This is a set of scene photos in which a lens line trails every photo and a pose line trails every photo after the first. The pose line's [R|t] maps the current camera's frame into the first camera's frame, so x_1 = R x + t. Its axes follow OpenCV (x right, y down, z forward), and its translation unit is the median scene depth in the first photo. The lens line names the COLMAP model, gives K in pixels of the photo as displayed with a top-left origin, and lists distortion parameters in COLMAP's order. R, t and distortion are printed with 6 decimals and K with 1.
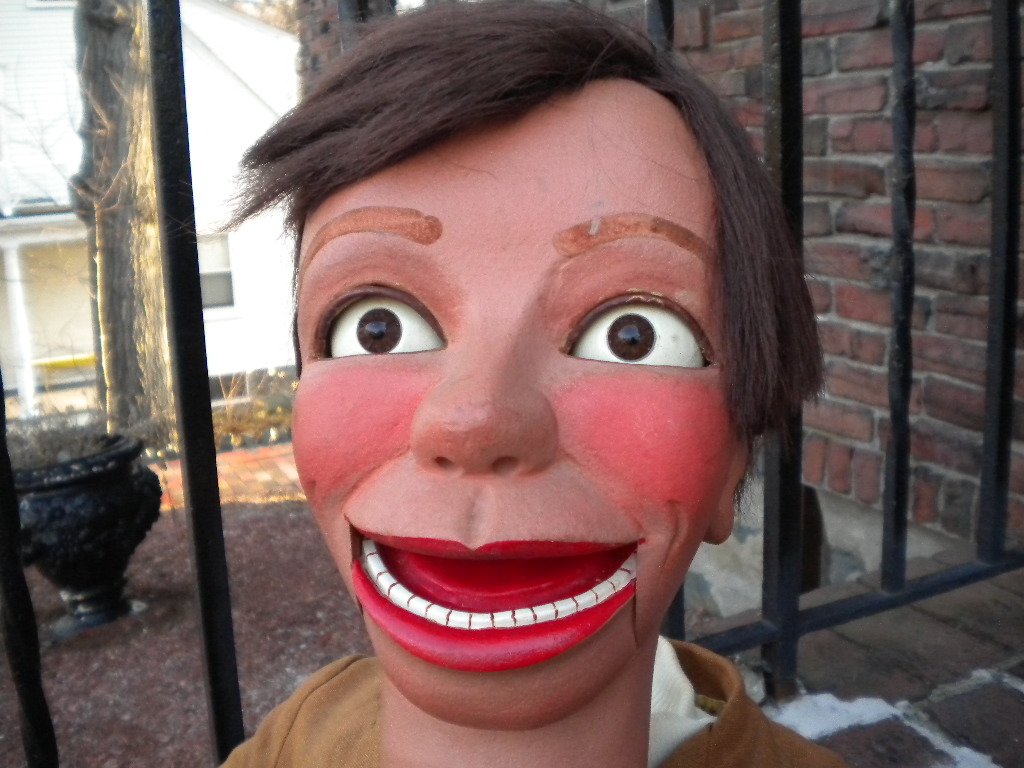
lens RADIAL K [[1094.7, 0, 510.9], [0, 1094.7, 374.1], [0, 0, 1]] dist [-0.158778, 0.000000]
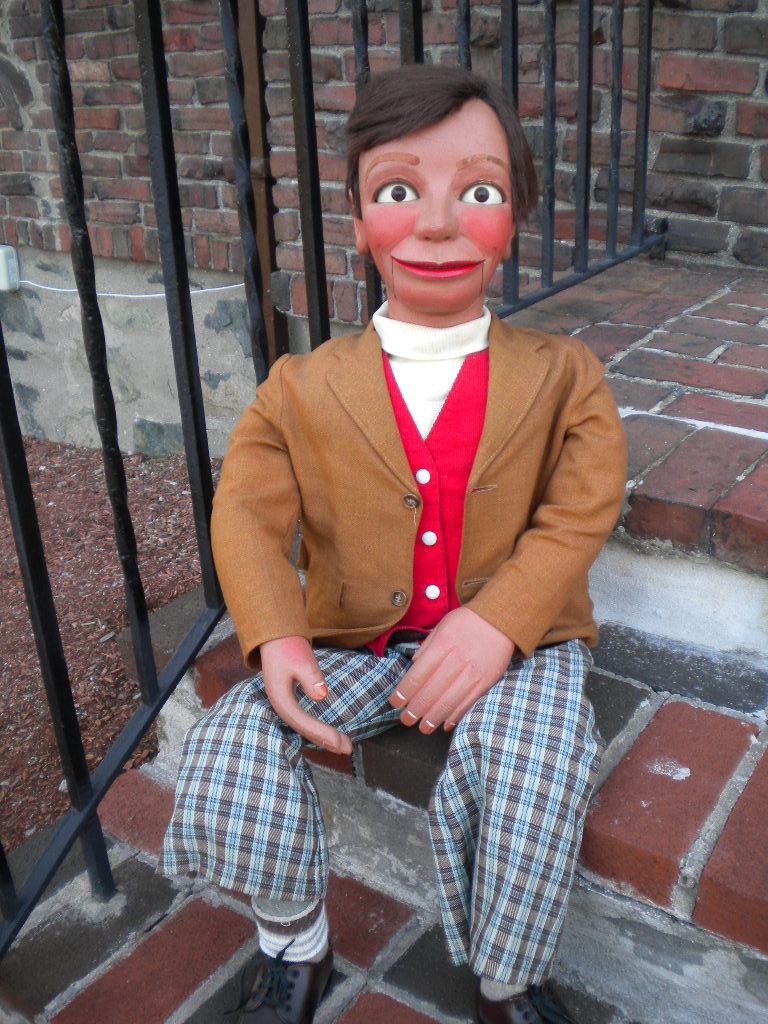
lens RADIAL K [[1114.9, 0, 384.7], [0, 1114.9, 505.8], [0, 0, 1]] dist [-0.137775, 0.000000]
pose [[0.872804, -0.196206, 0.446897, -0.277331], [0.100394, 0.968231, 0.229020, 0.031371], [-0.477634, -0.155024, 0.864773, -0.226607]]
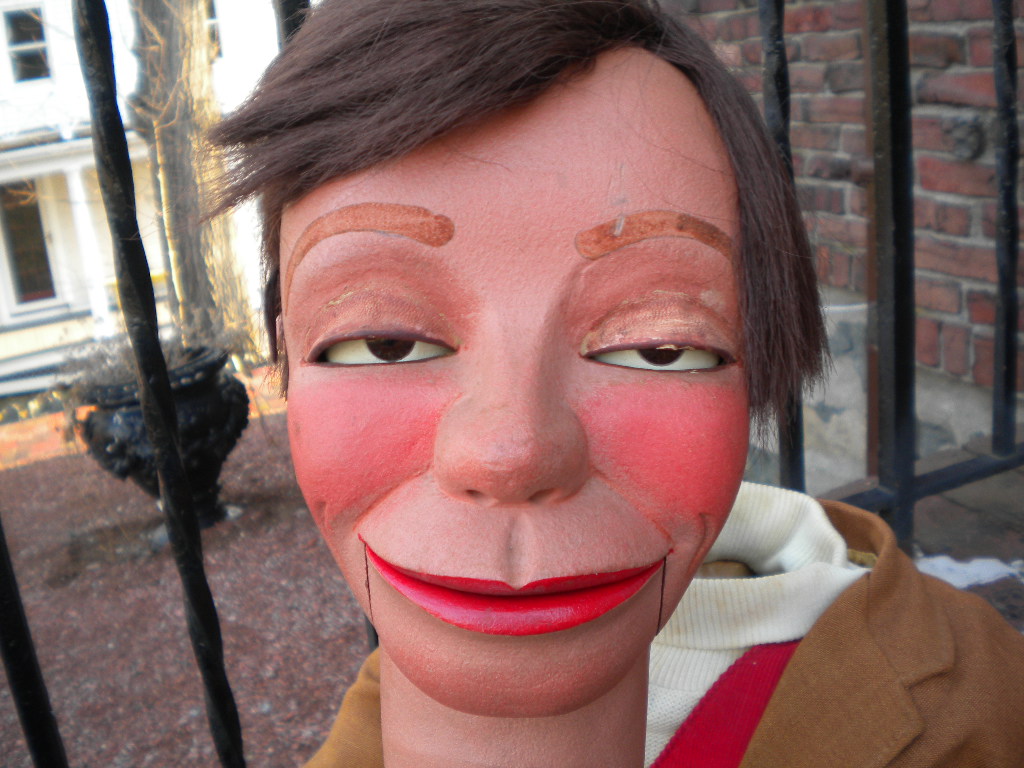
lens RADIAL K [[1094.7, 0, 505.6], [0, 1094.7, 375.1], [0, 0, 1]] dist [-0.158778, 0.000000]
pose [[0.996608, -0.046541, -0.067872, -0.020057], [0.052889, 0.994077, 0.094936, 0.003155], [0.063052, -0.098203, 0.993167, -0.011362]]
